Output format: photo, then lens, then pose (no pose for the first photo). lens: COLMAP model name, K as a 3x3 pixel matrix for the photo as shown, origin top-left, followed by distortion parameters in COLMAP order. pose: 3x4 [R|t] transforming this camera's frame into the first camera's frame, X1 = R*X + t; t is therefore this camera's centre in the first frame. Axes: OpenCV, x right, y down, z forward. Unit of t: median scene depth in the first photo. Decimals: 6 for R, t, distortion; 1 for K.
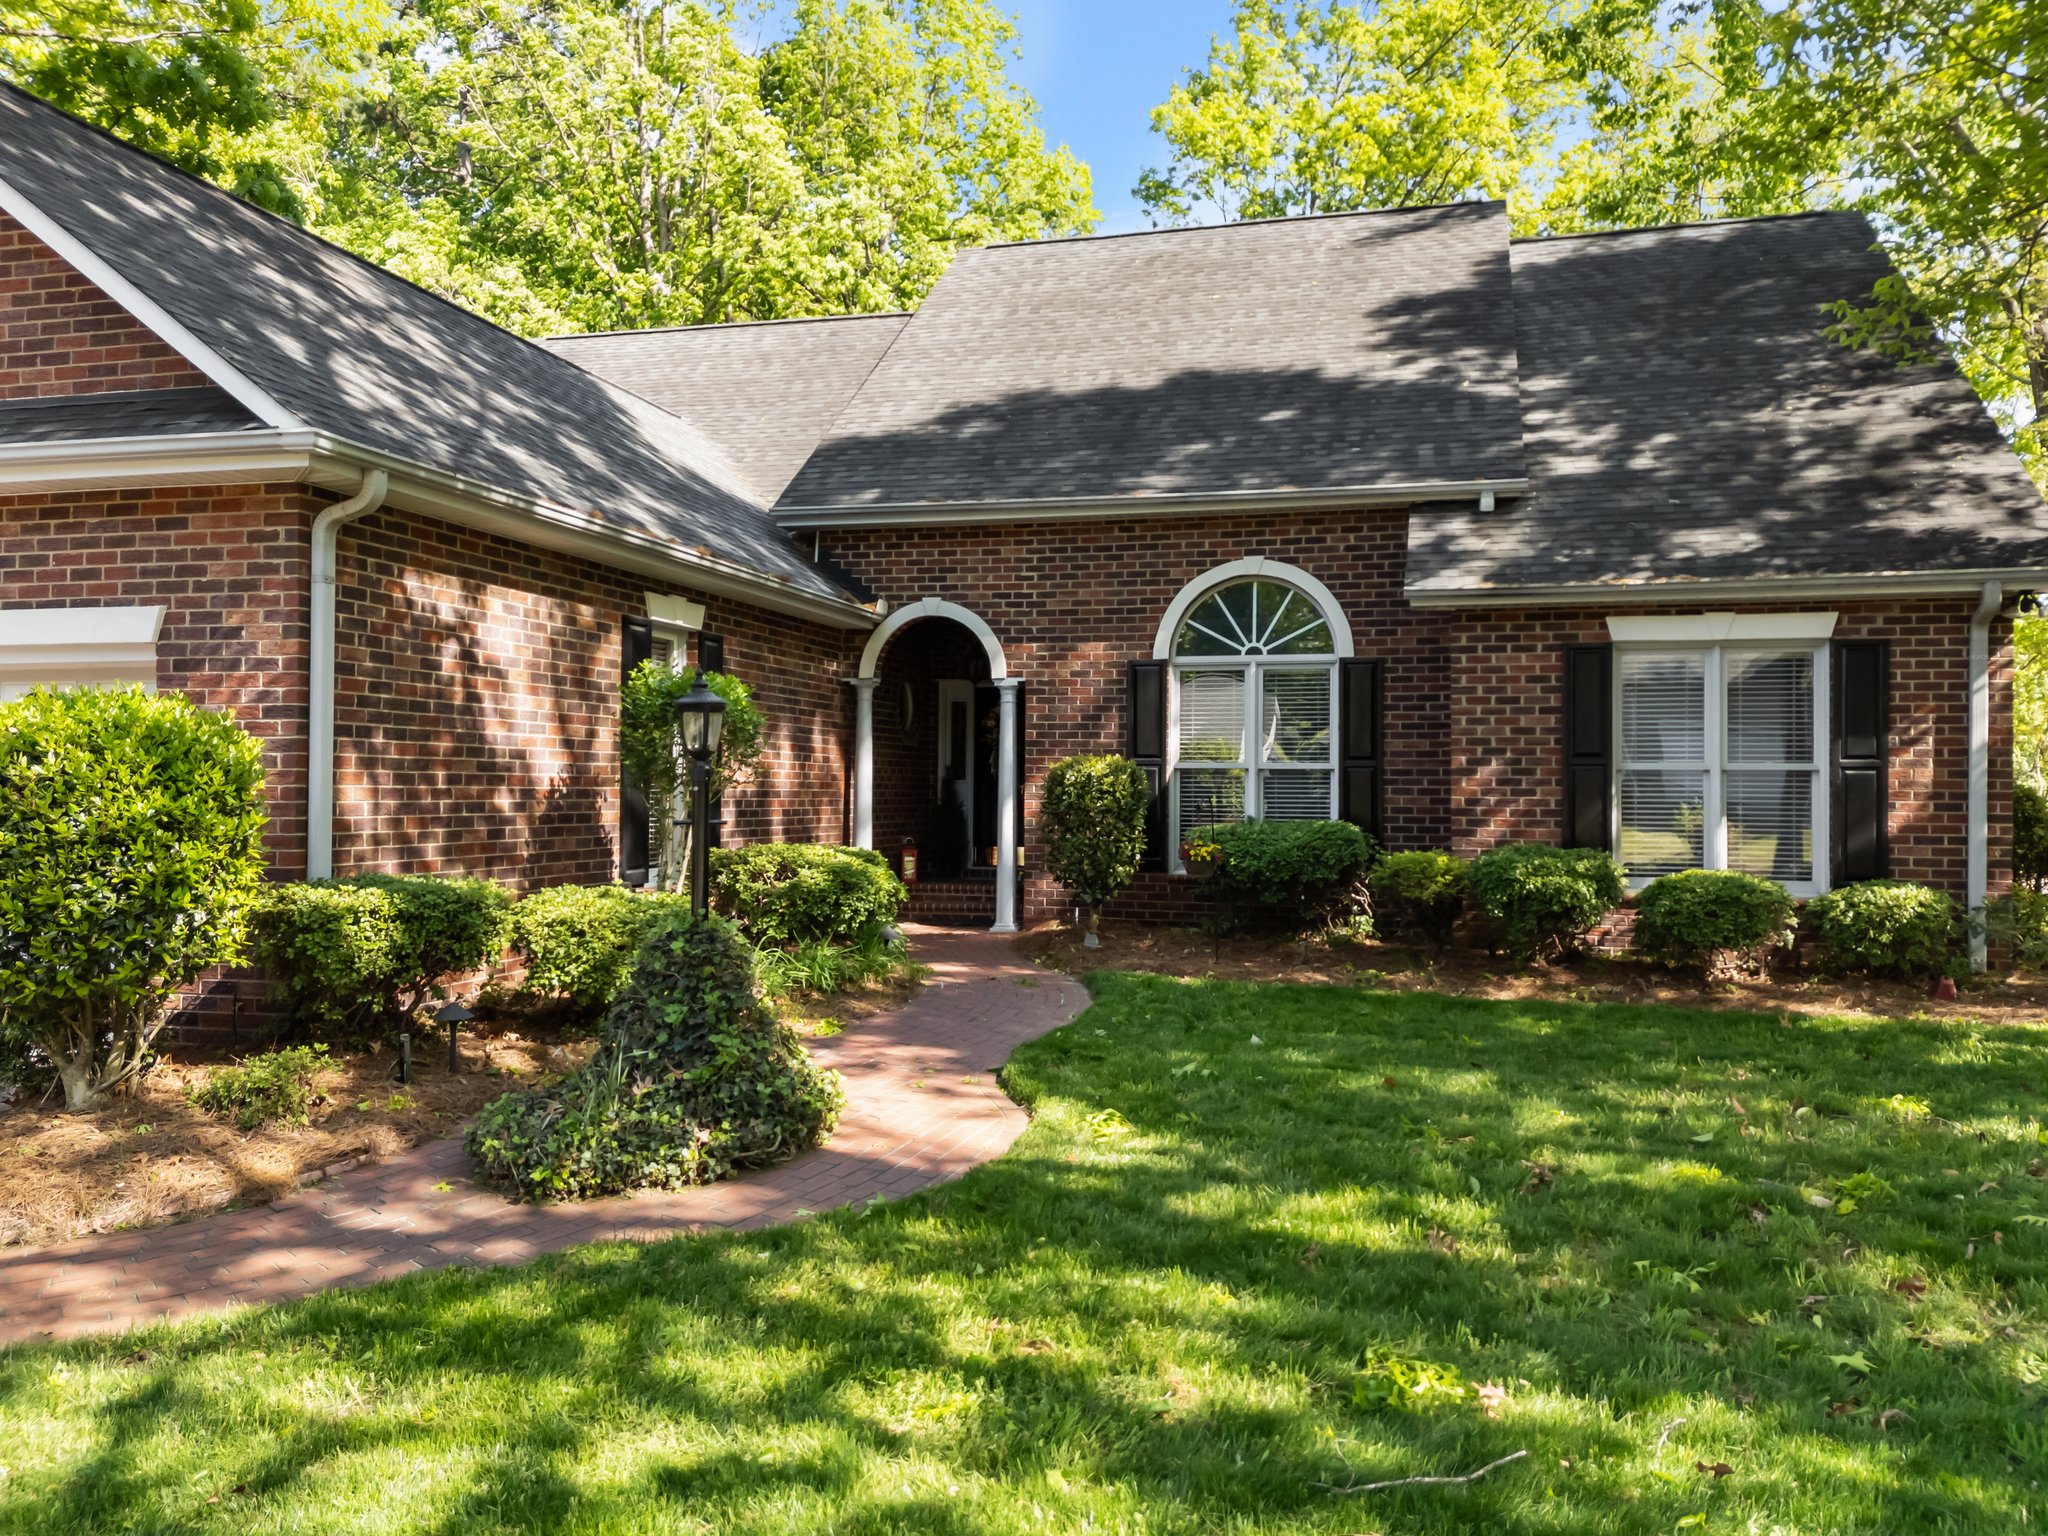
lens RADIAL K [[1486.2, 0, 1024.0], [0, 1486.2, 768.0], [0, 0, 1]] dist [0.073165, -0.131073]
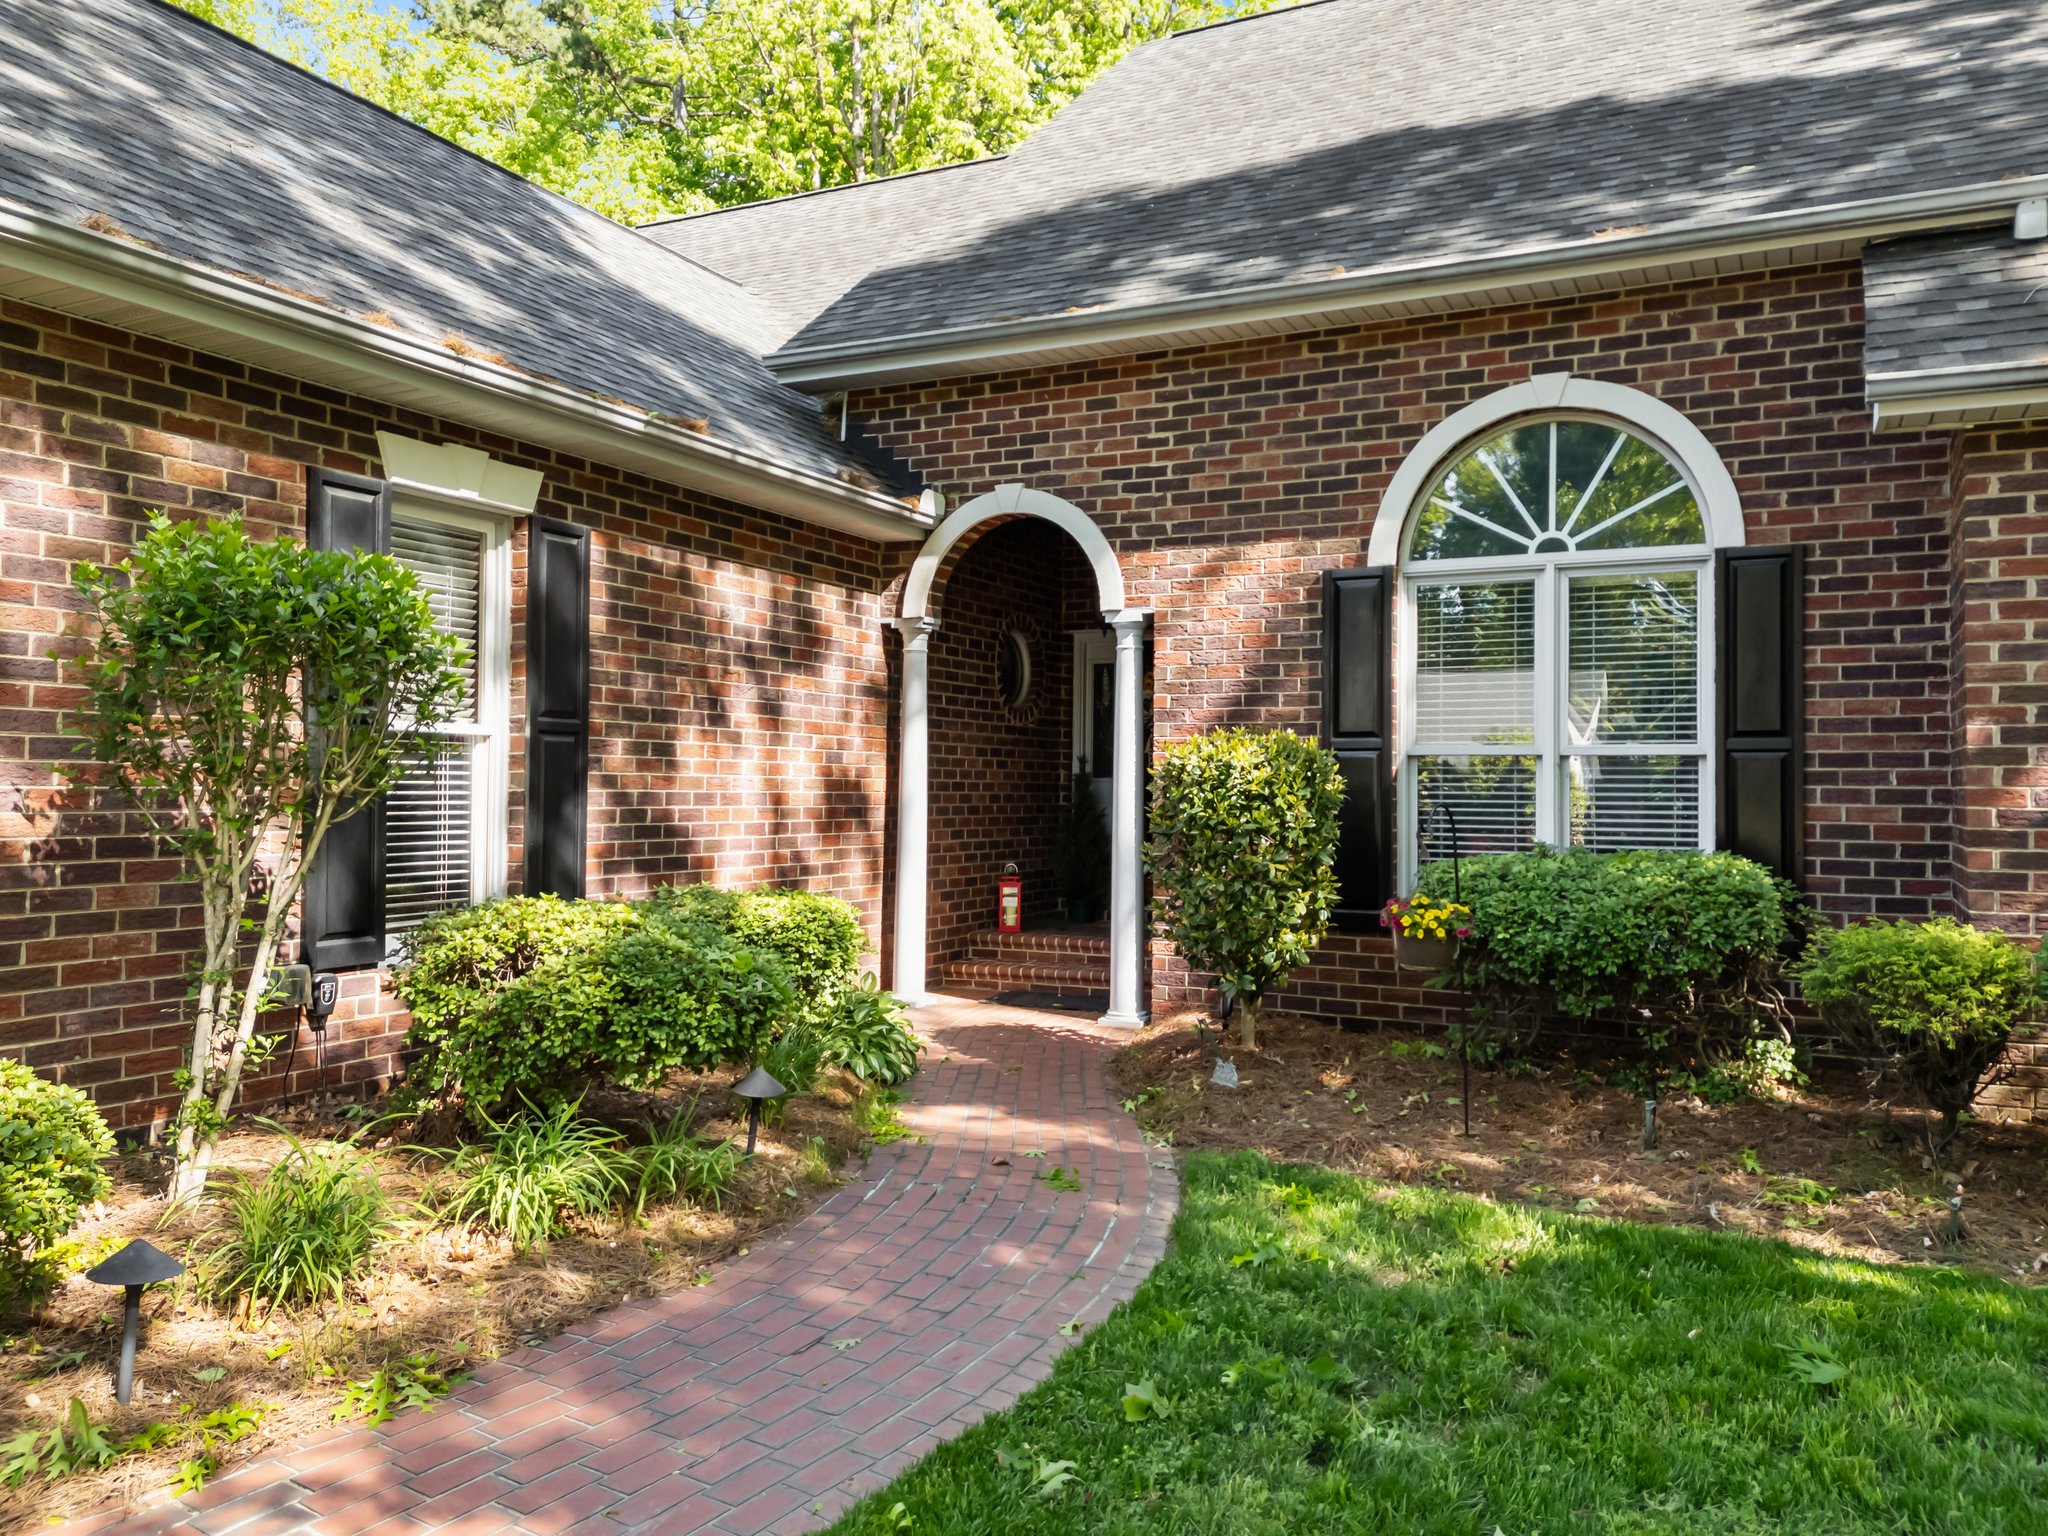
lens RADIAL K [[1514.0, 0, 1024.0], [0, 1514.0, 768.0], [0, 0, 1]] dist [0.064975, -0.139663]
pose [[0.980117, -0.003007, -0.198398, 0.073102], [0.002374, 0.999991, -0.003430, 0.006799], [0.198407, 0.002891, 0.980115, 0.397552]]
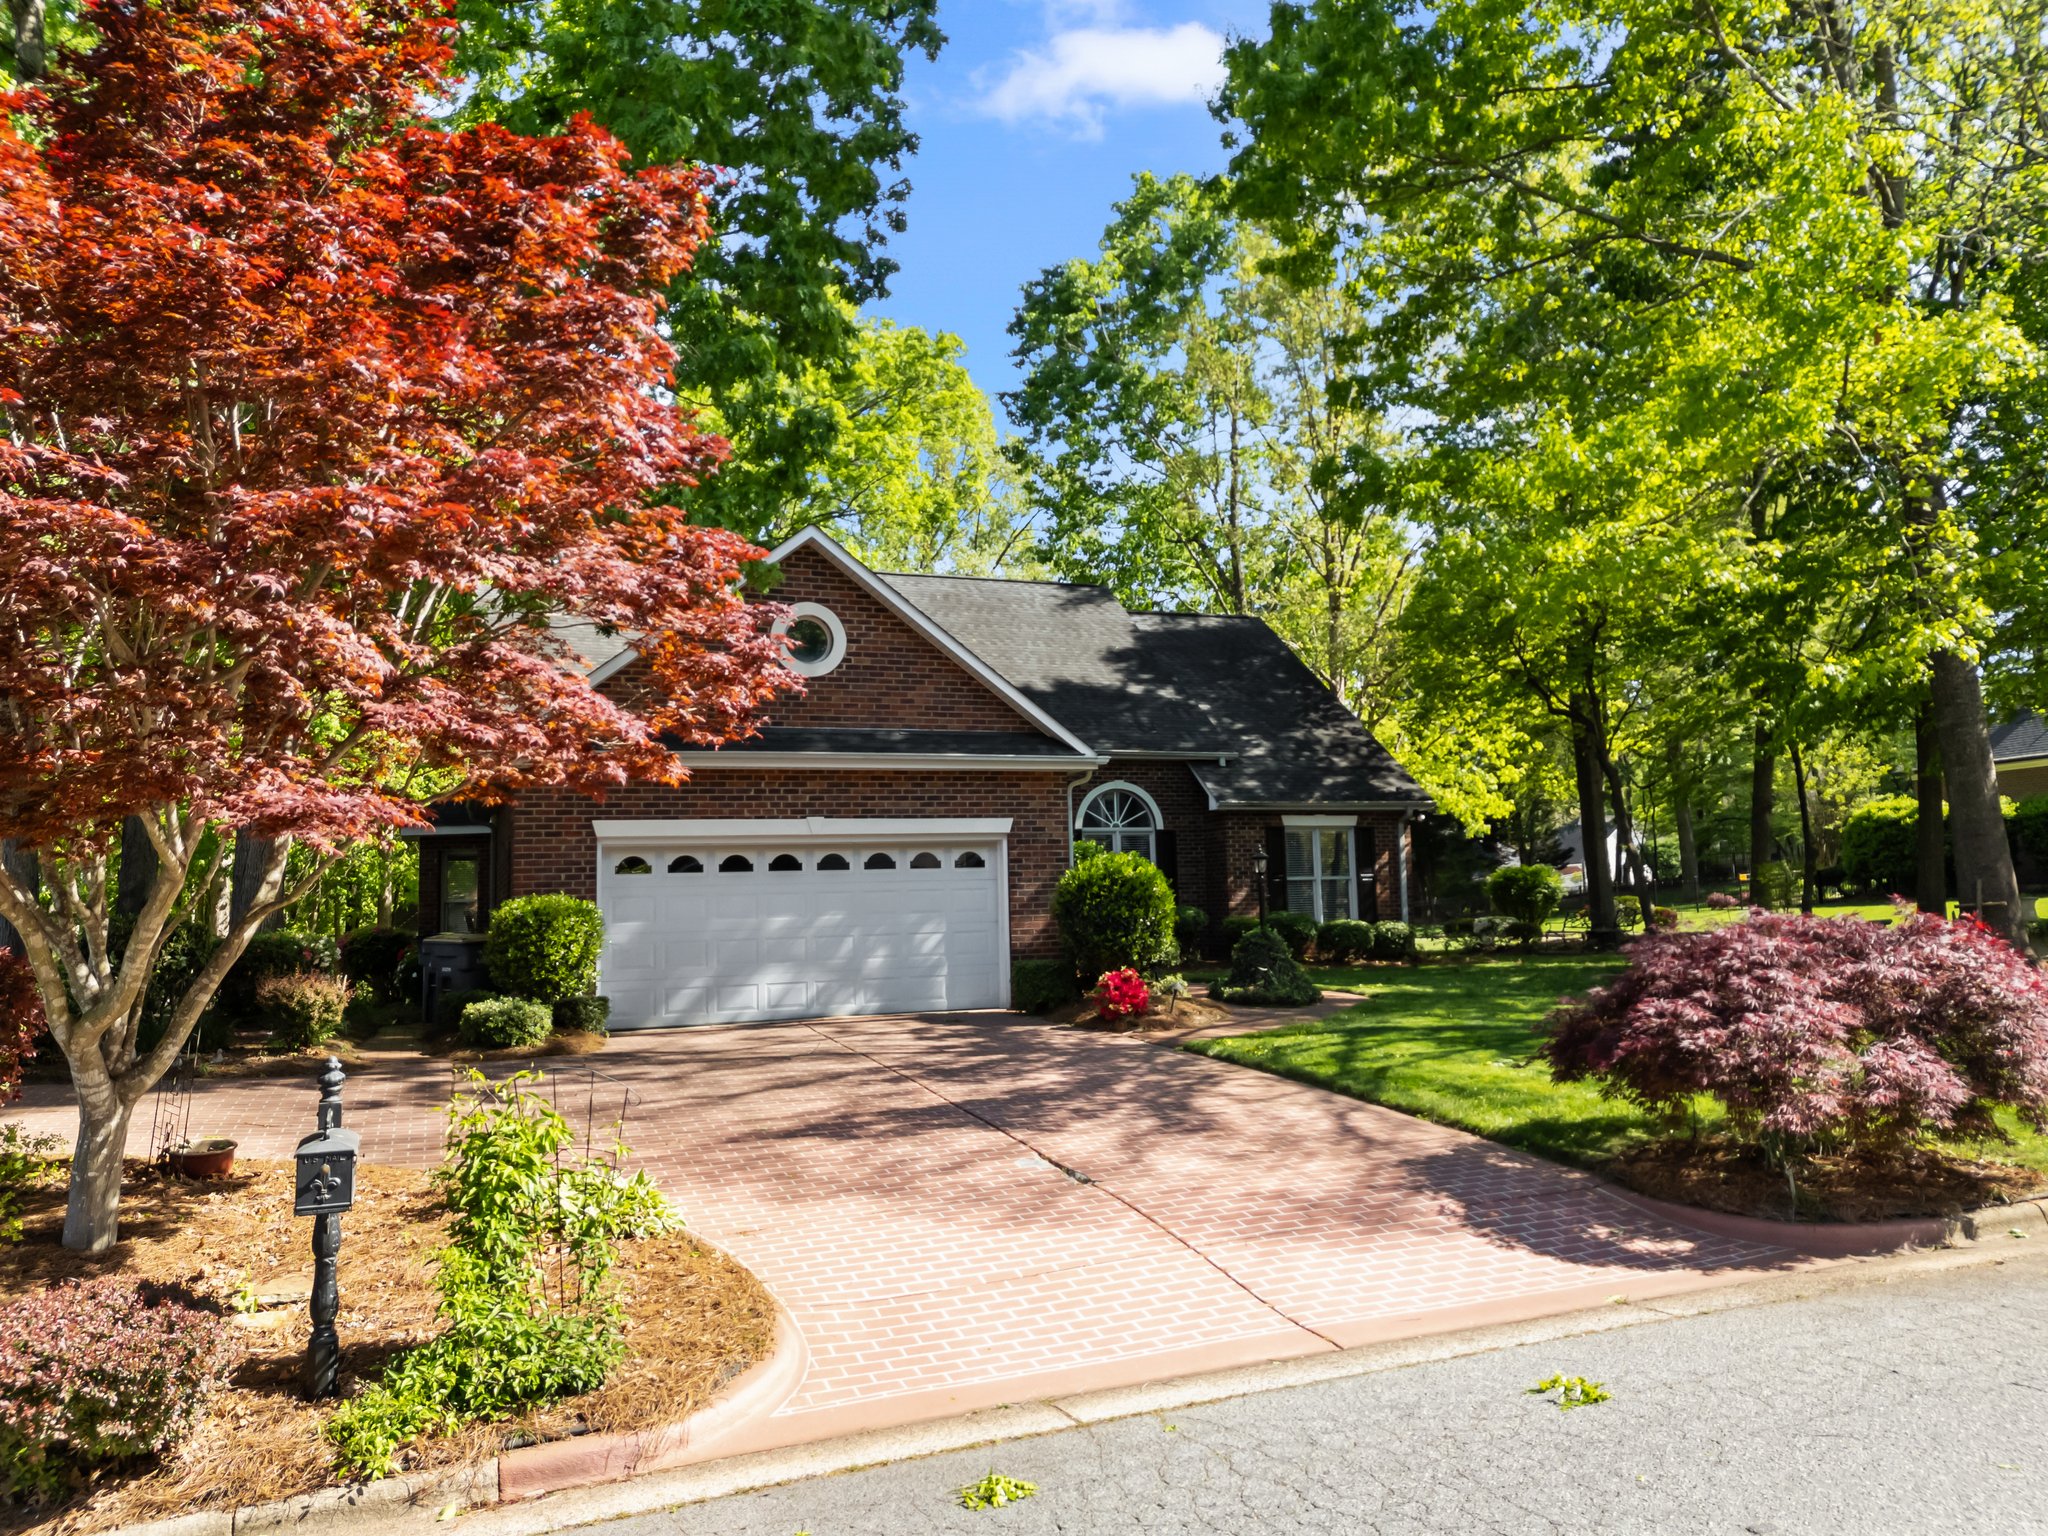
lens RADIAL K [[1454.0, 0, 1024.0], [0, 1454.0, 768.0], [0, 0, 1]] dist [0.004812, 0.002785]
pose [[0.805244, 0.029940, 0.592187, -1.141089], [0.024114, 0.996245, -0.083158, 0.005540], [-0.592453, 0.081242, 0.801498, -0.536288]]
